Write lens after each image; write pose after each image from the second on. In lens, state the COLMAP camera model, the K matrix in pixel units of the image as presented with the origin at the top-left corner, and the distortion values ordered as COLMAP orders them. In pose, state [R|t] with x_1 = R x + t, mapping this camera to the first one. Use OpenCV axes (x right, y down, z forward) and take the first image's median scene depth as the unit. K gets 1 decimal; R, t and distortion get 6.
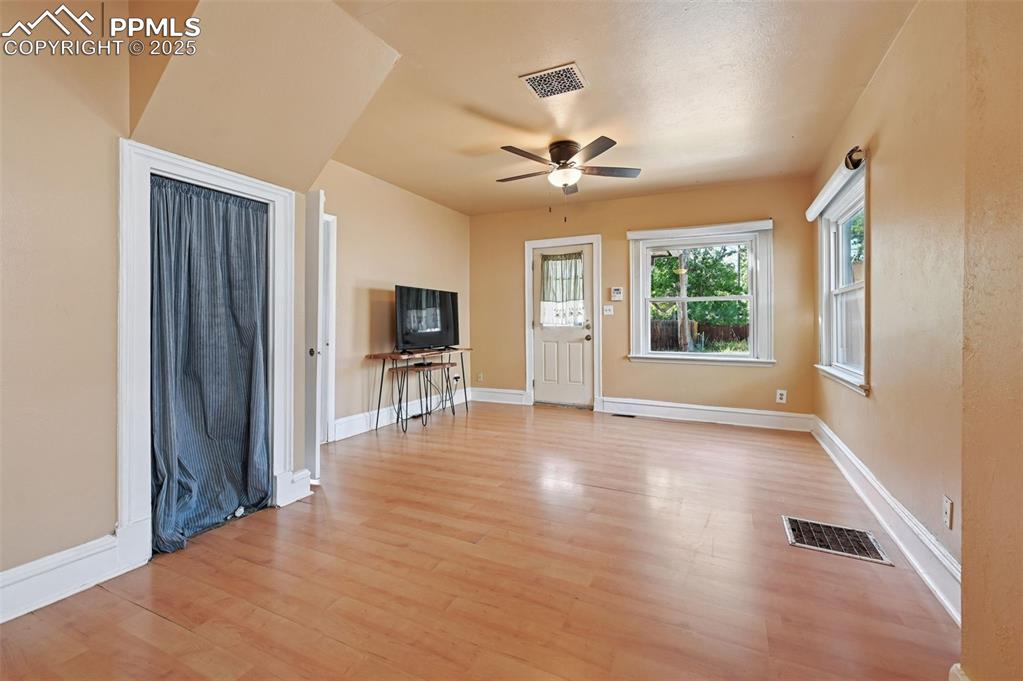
lens RADIAL K [[417.0, 0, 504.0], [0, 417.0, 325.5], [0, 0, 1]] dist [-0.002068, 0.000292]
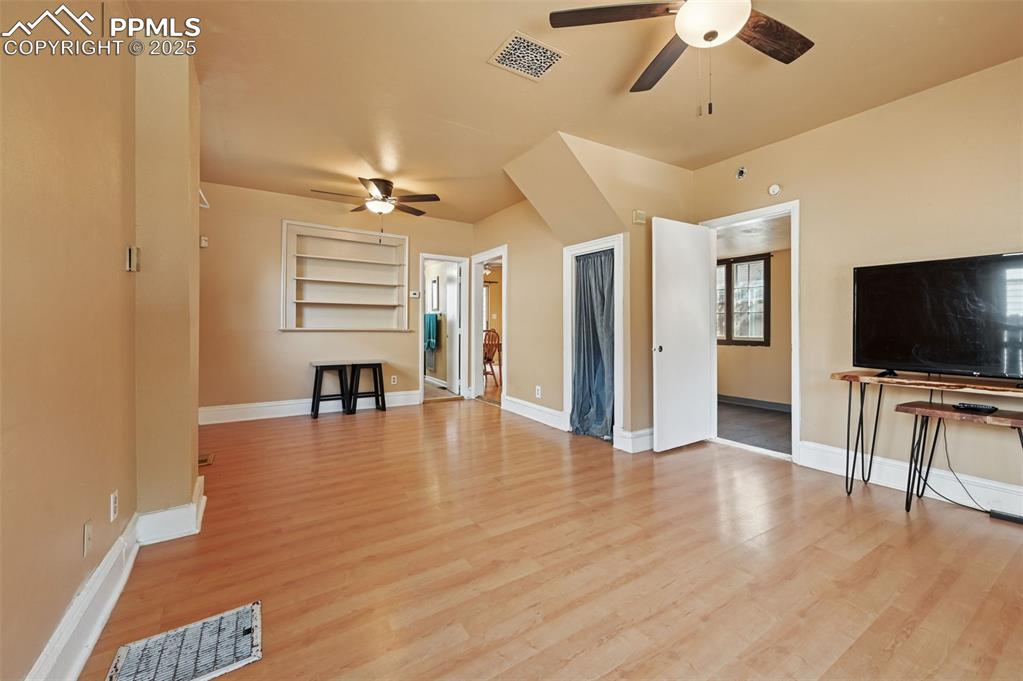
lens RADIAL K [[417.0, 0, 533.0], [0, 417.0, 321.9], [0, 0, 1]] dist [-0.002068, 0.000292]
pose [[-0.492409, -0.005742, -0.870345, 0.447137], [-0.000997, 0.999981, -0.006034, -0.003884], [0.870363, -0.002103, -0.492405, 0.723866]]
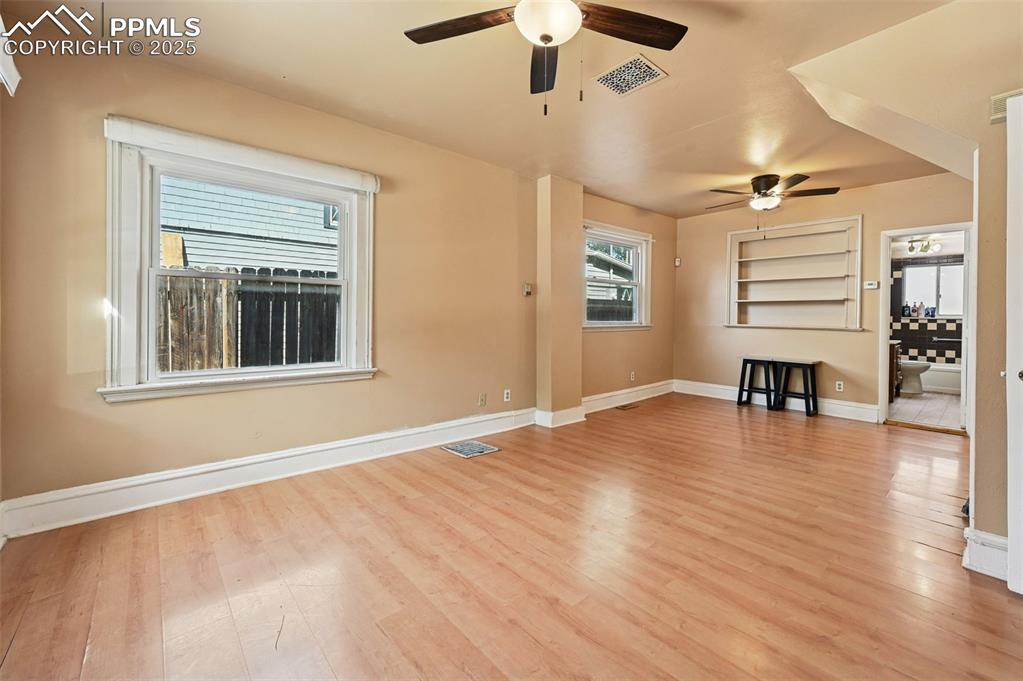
lens RADIAL K [[417.0, 0, 530.2], [0, 417.0, 326.4], [0, 0, 1]] dist [-0.002068, 0.000292]
pose [[-0.935033, -0.011873, 0.354361, -0.009316], [-0.006527, 0.999846, 0.016278, -0.004514], [-0.354499, 0.012907, -0.934967, 0.999906]]
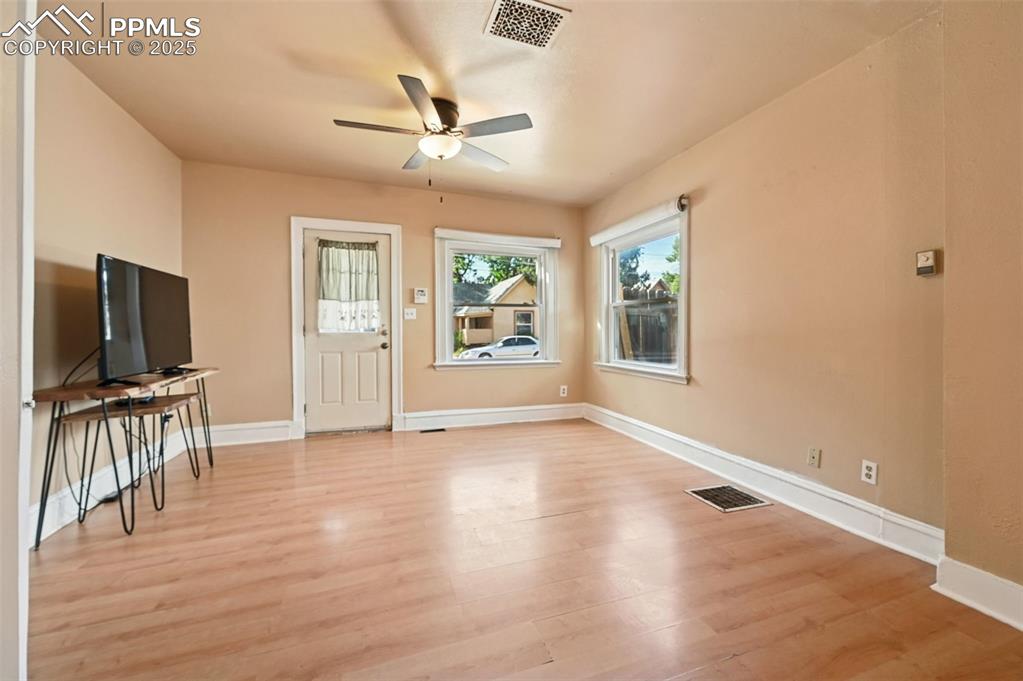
lens RADIAL K [[417.0, 0, 516.6], [0, 417.0, 335.7], [0, 0, 1]] dist [-0.002068, 0.000292]
pose [[0.692693, -0.010054, 0.721163, -0.232820], [0.001521, 0.999921, 0.012480, -0.001046], [-0.721231, -0.007548, 0.692653, 0.234662]]
